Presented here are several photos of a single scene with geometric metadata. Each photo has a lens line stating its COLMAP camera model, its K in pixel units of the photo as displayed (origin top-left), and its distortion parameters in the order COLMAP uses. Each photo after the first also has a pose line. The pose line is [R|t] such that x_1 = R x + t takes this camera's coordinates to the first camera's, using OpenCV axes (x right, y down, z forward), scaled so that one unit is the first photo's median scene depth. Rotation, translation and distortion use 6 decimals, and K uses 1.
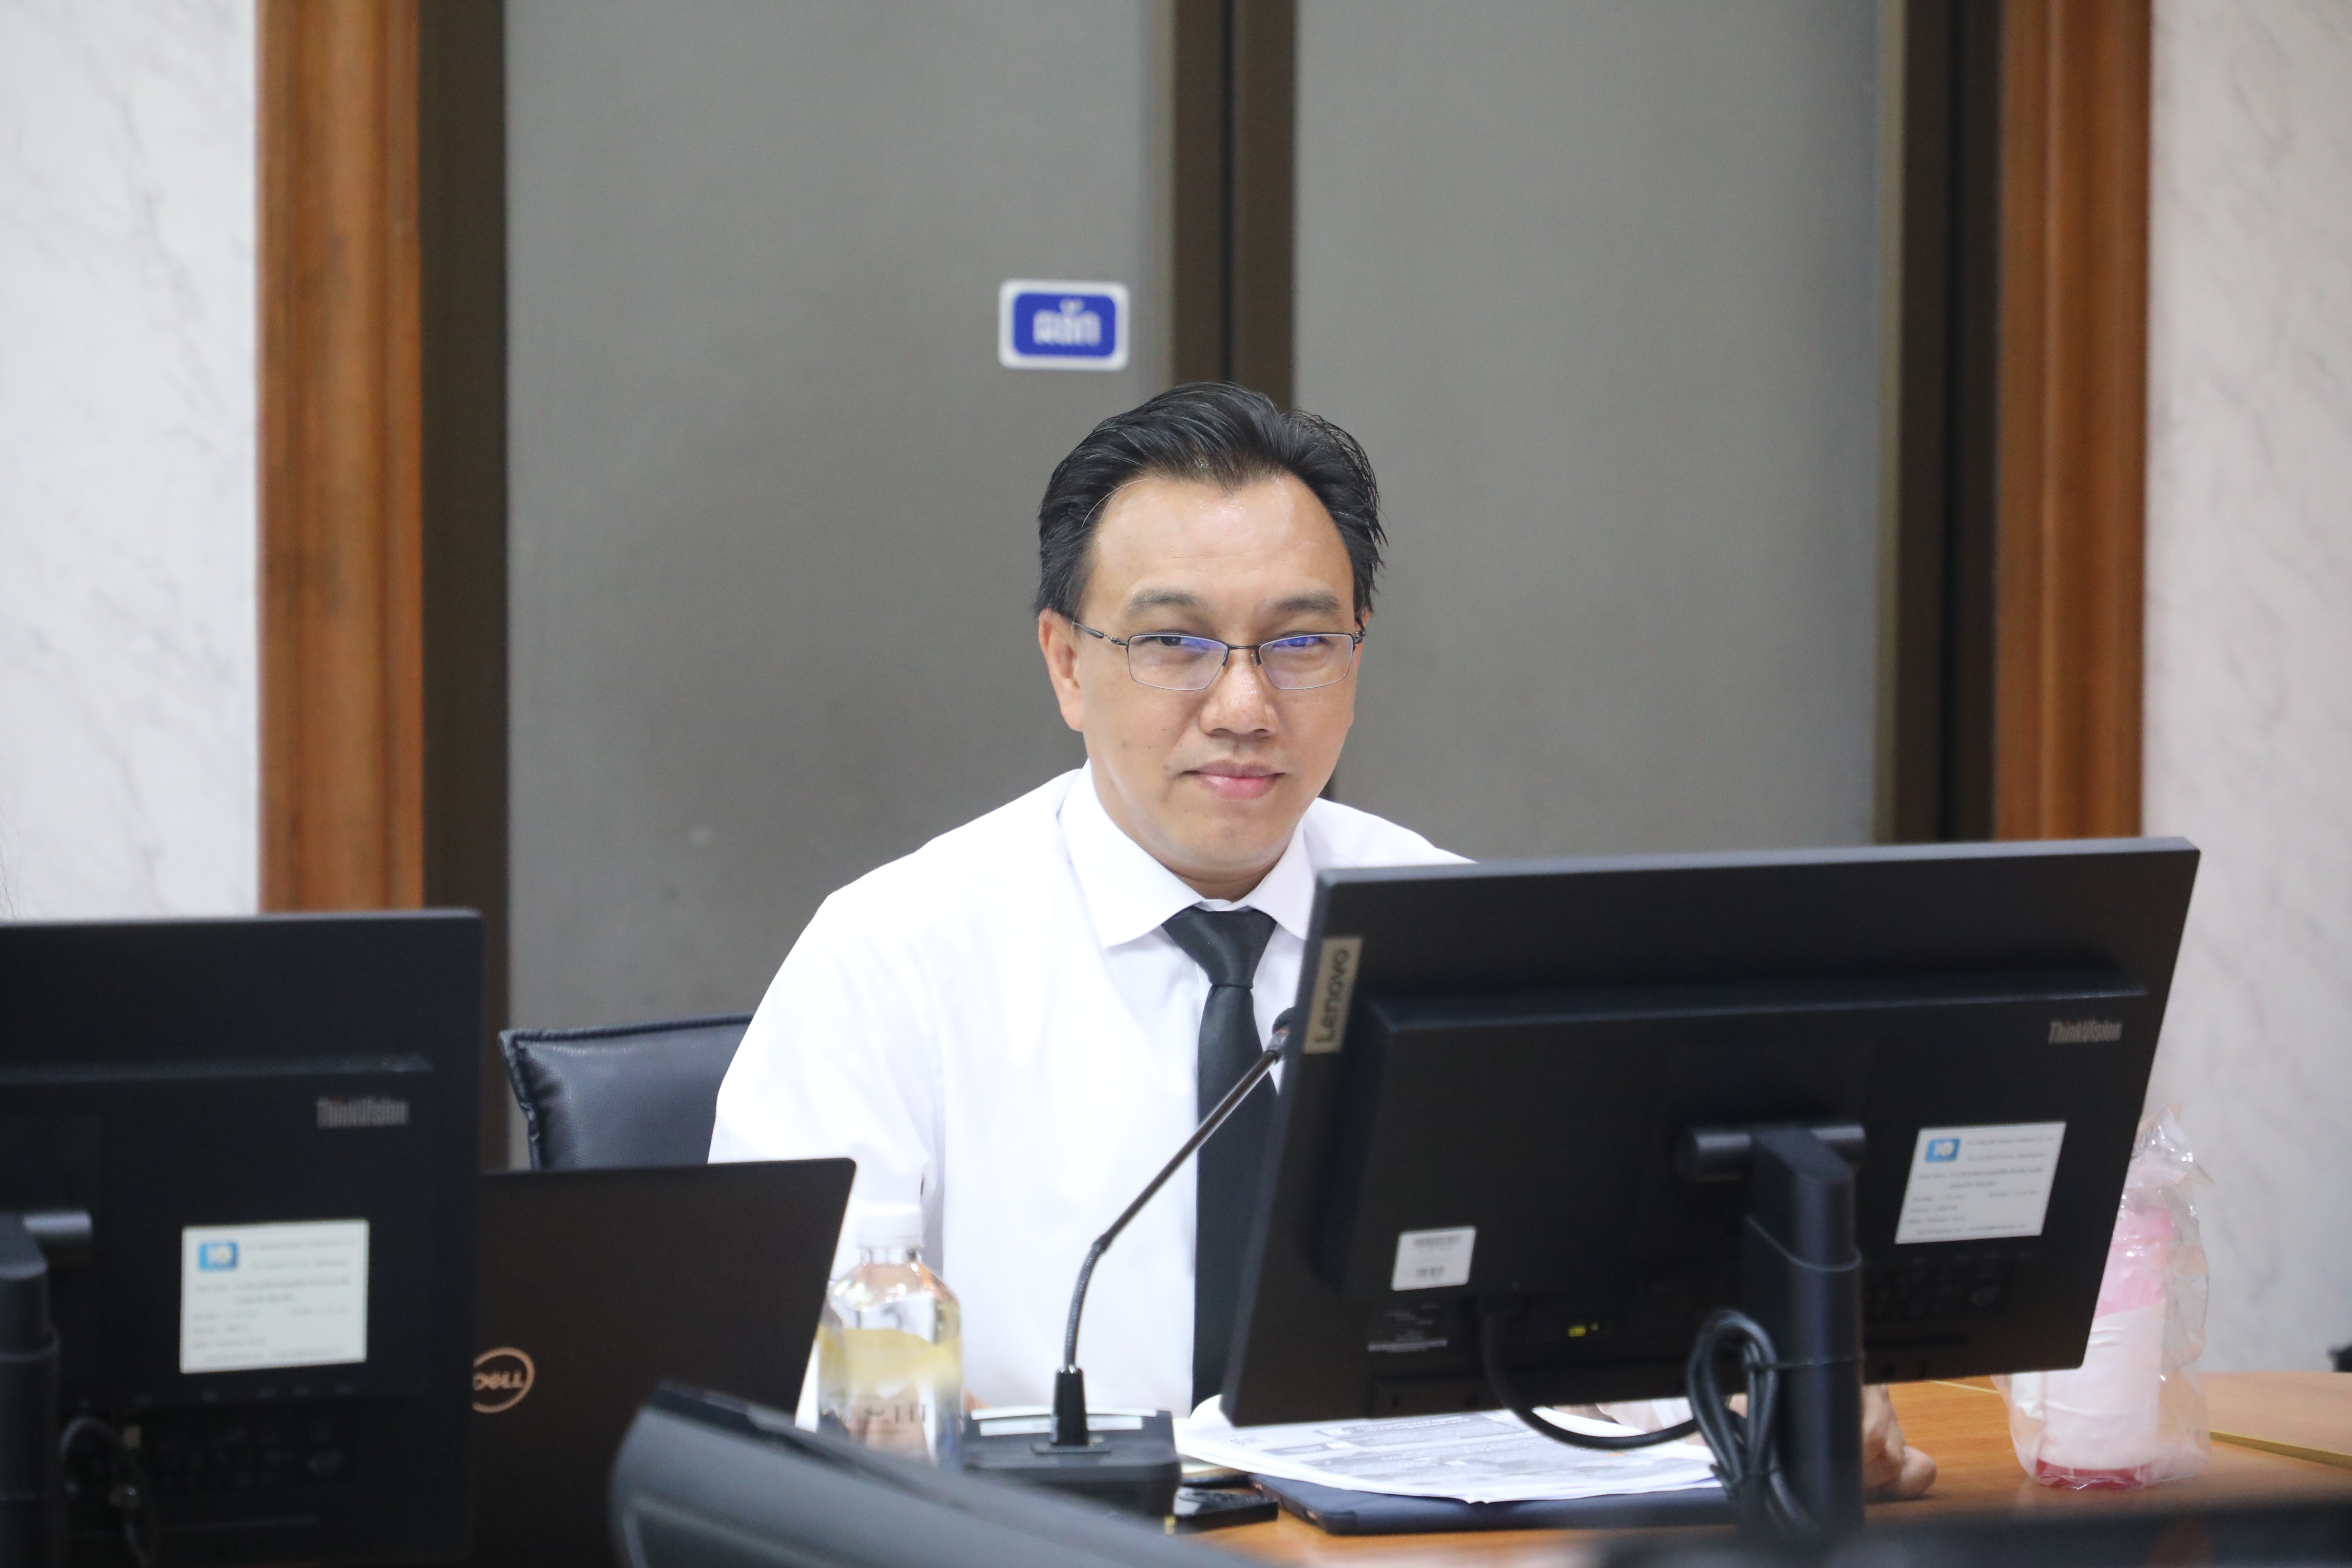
lens RADIAL K [[6879.5, 0, 1176.0], [0, 6879.5, 784.0], [0, 0, 1]] dist [0.056220, 0.754298]
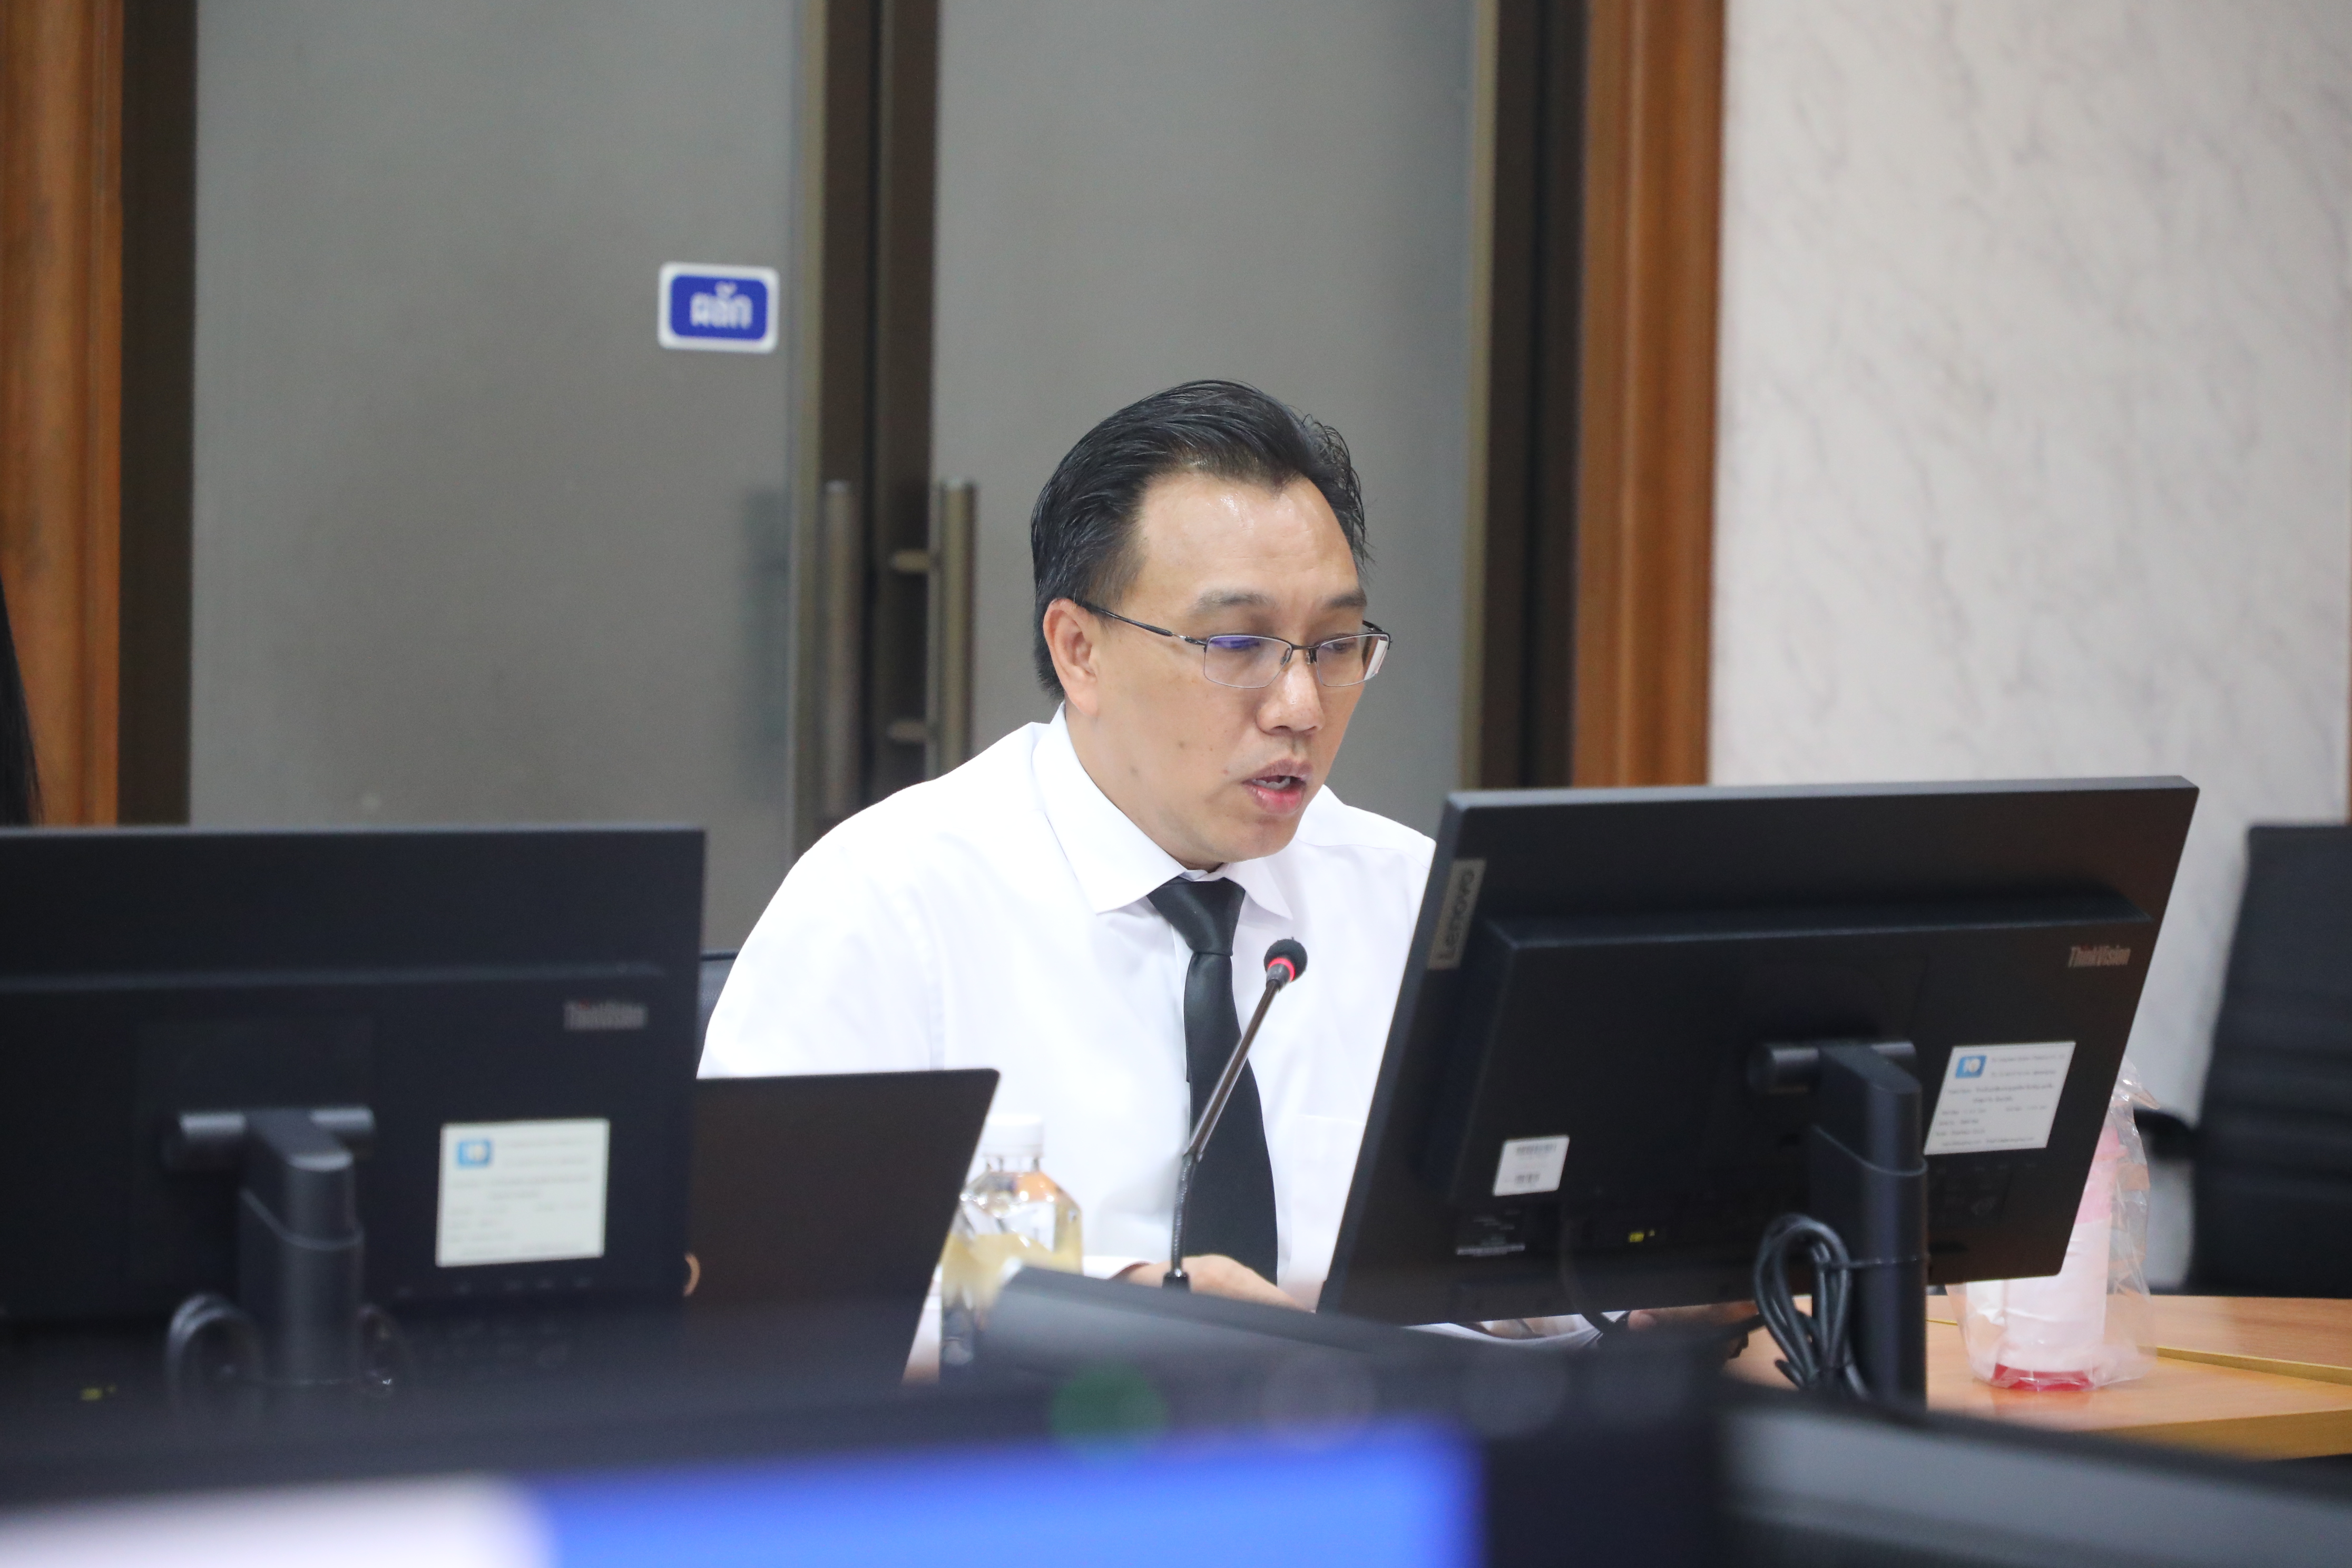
lens RADIAL K [[6879.5, 0, 1176.0], [0, 6879.5, 784.0], [0, 0, 1]] dist [0.056220, 0.754298]
pose [[0.986925, 0.007935, 0.160986, -0.182183], [-0.006845, 0.999950, -0.007326, 0.017989], [-0.161036, 0.006129, 0.986930, -0.033921]]
